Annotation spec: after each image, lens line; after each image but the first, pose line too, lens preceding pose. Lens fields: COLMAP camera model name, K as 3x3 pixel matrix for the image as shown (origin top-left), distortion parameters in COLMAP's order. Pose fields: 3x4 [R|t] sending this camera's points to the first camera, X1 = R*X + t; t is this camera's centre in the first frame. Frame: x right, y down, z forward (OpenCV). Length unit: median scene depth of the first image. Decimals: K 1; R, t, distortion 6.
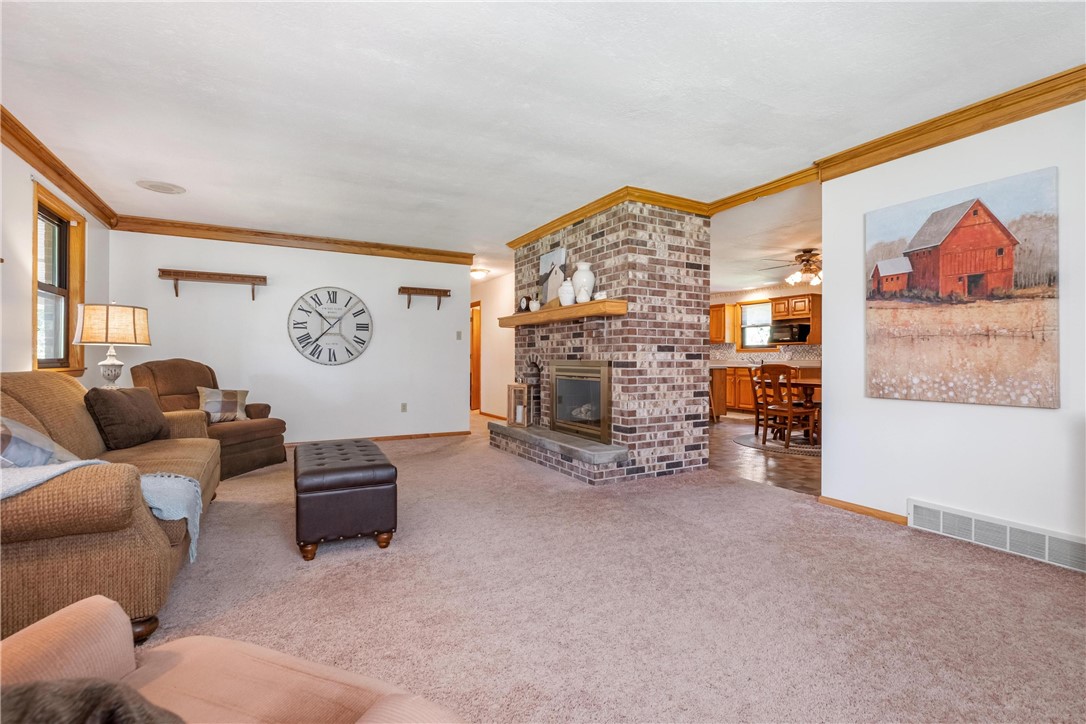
lens RADIAL K [[497.3, 0, 552.2], [0, 497.3, 354.5], [0, 0, 1]] dist [-0.002524, -0.000253]
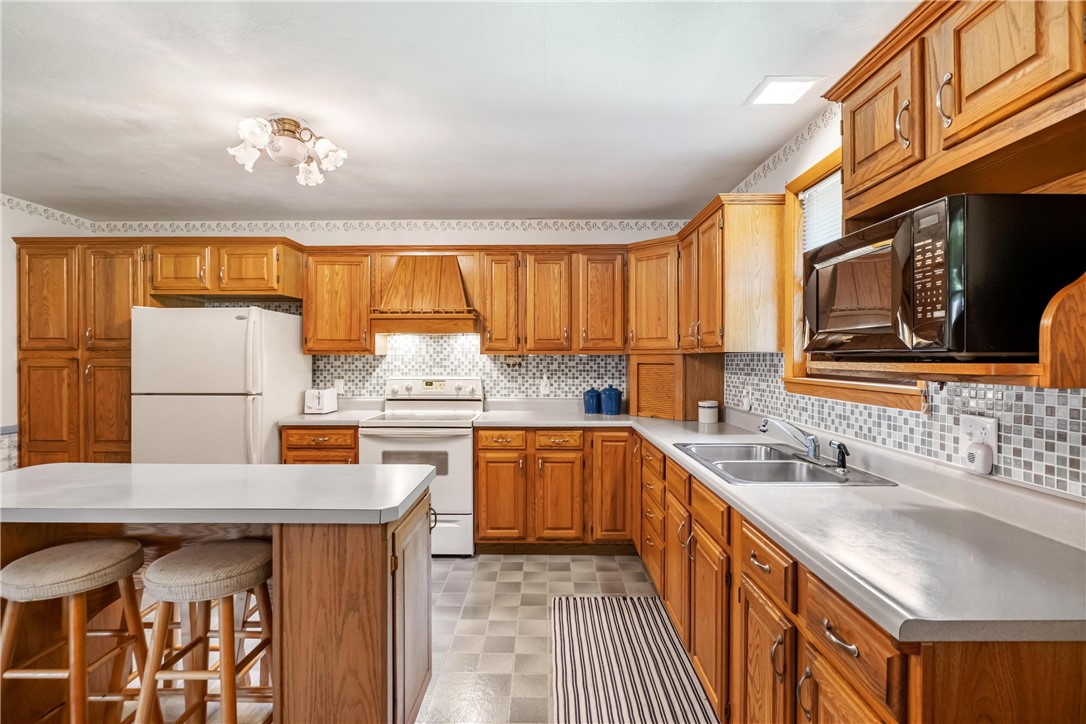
lens RADIAL K [[524.3, 0, 542.7], [0, 524.3, 358.9], [0, 0, 1]] dist [-0.004505, 0.001402]
pose [[0.859812, 0.002260, -0.510607, 0.833855], [0.002827, 0.999954, 0.009186, -0.046982], [0.510604, -0.009341, 0.859765, 1.496059]]
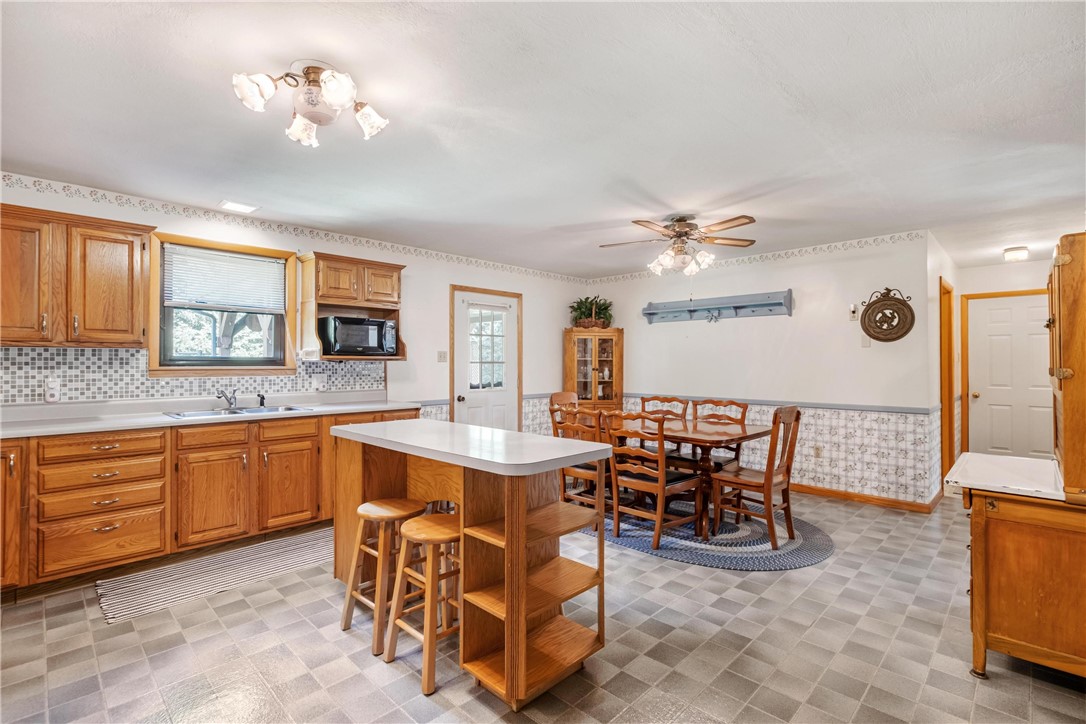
lens RADIAL K [[497.3, 0, 540.4], [0, 497.3, 359.3], [0, 0, 1]] dist [-0.002524, -0.000253]
pose [[-0.258015, 0.004493, 0.966131, -0.063041], [-0.009608, 0.999928, -0.007216, -0.033867], [-0.966093, -0.011144, -0.257953, 1.727337]]
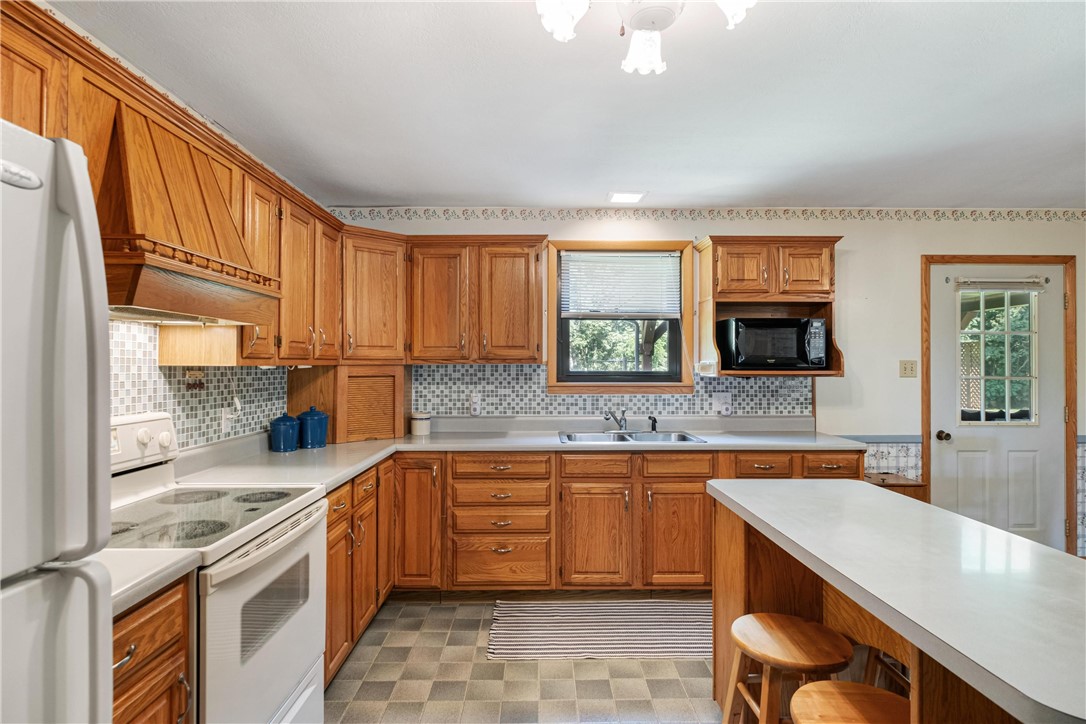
lens RADIAL K [[570.5, 0, 544.6], [0, 570.5, 363.1], [0, 0, 1]] dist [-0.004698, 0.001807]
pose [[0.497594, 0.002136, 0.867407, 0.088017], [-0.007024, 0.999974, 0.001567, -0.051110], [-0.867382, -0.006872, 0.497596, 1.699521]]
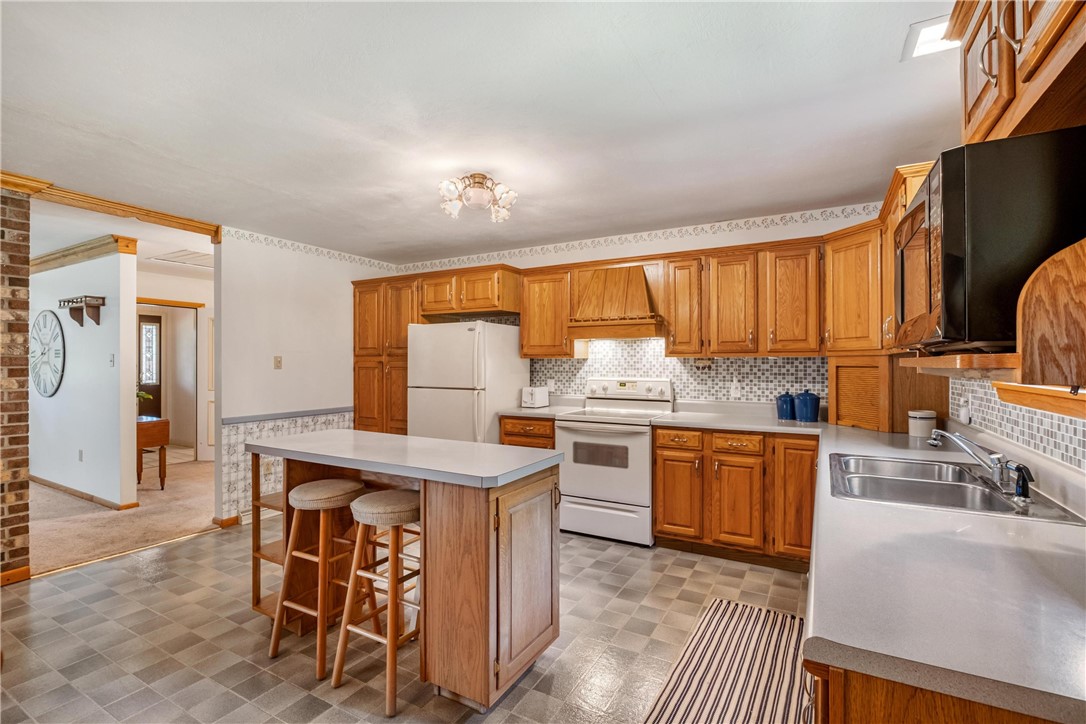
lens RADIAL K [[524.3, 0, 561.3], [0, 524.3, 359.5], [0, 0, 1]] dist [-0.004505, 0.001402]
pose [[0.510562, -0.004837, -0.859827, 0.977907], [0.007752, 0.999969, -0.001022, -0.043628], [0.859806, -0.006144, 0.510584, 1.565192]]
